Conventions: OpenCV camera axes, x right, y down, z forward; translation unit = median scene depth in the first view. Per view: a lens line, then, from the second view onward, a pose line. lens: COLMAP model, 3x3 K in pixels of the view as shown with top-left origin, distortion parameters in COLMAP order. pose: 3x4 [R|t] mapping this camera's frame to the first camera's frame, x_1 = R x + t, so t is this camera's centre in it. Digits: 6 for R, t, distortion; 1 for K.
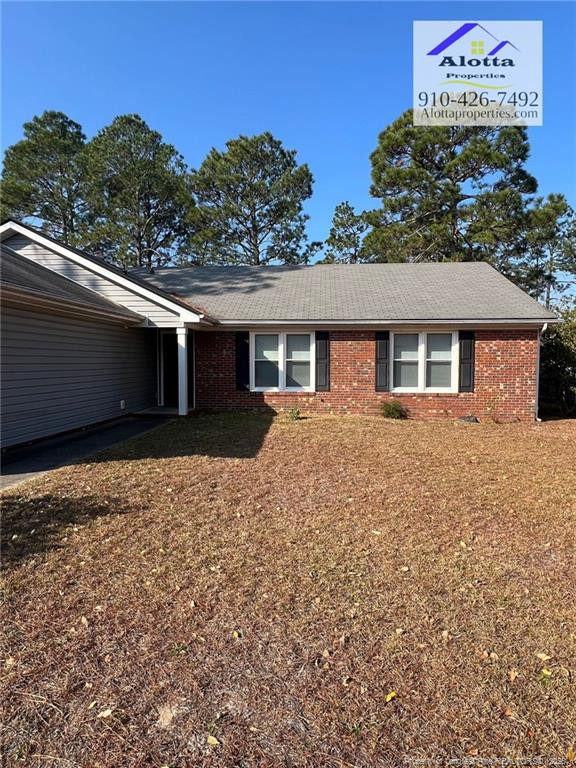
lens RADIAL K [[411.8, 0, 287.5], [0, 411.8, 387.5], [0, 0, 1]] dist [0.002989, -0.001592]
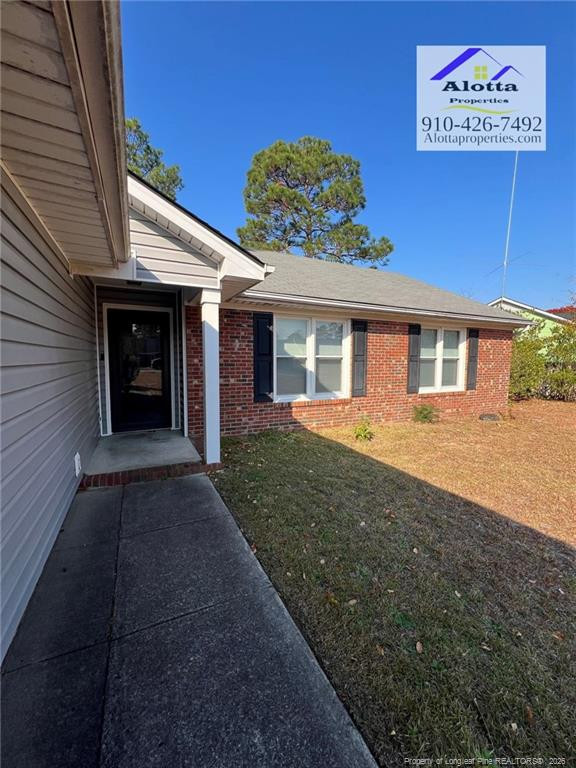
lens RADIAL K [[309.2, 0, 285.1], [0, 309.2, 381.3], [0, 0, 1]] dist [0.001443, -0.000766]
pose [[0.861711, -0.033132, 0.506316, -0.333336], [0.032115, 0.999426, 0.010742, -0.031036], [-0.506382, 0.007004, 0.862281, 0.558589]]
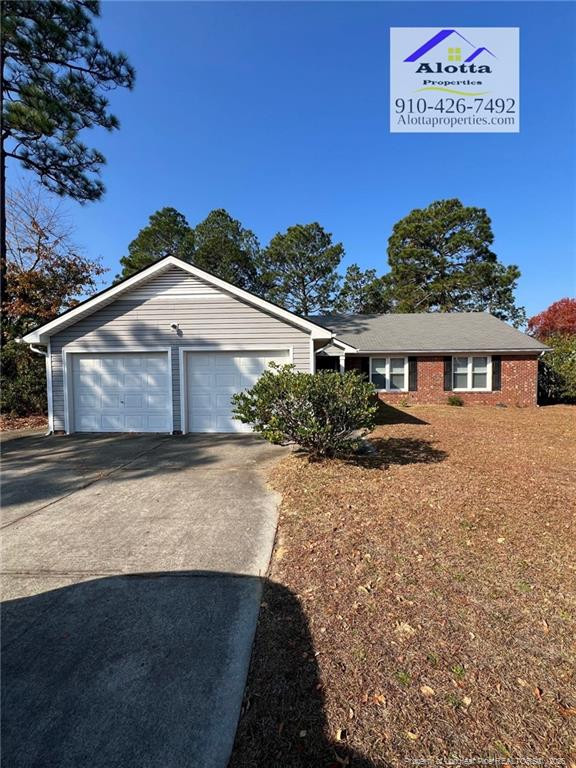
lens RADIAL K [[309.2, 0, 287.8], [0, 309.2, 383.0], [0, 0, 1]] dist [0.001443, -0.000766]
pose [[0.999729, -0.011402, 0.020299, -0.463100], [0.012039, 0.999430, -0.031532, 0.009794], [-0.019928, 0.031767, 0.999297, -0.286129]]
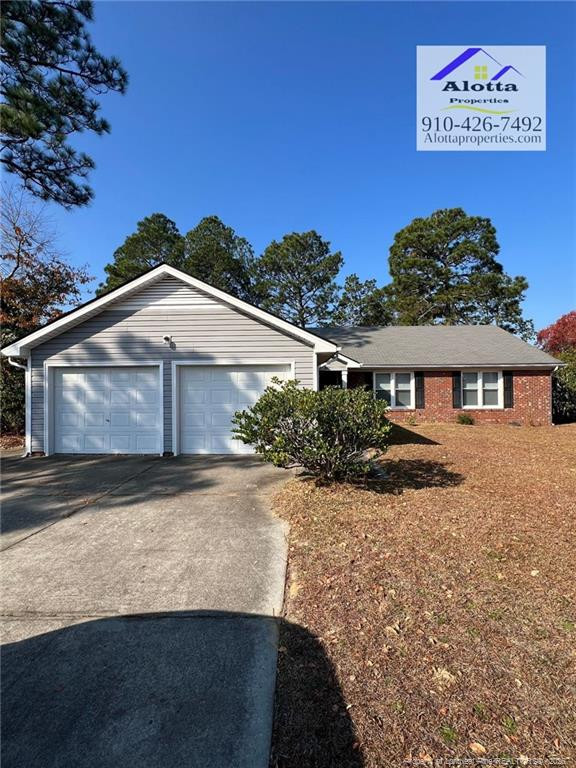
lens RADIAL K [[333.3, 0, 287.5], [0, 333.3, 383.6], [0, 0, 1]] dist [0.001246, -0.000641]
pose [[0.999274, -0.008481, 0.037153, -0.477596], [0.011397, 0.996810, -0.078999, 0.009063], [-0.036364, 0.079365, 0.996182, -0.285395]]
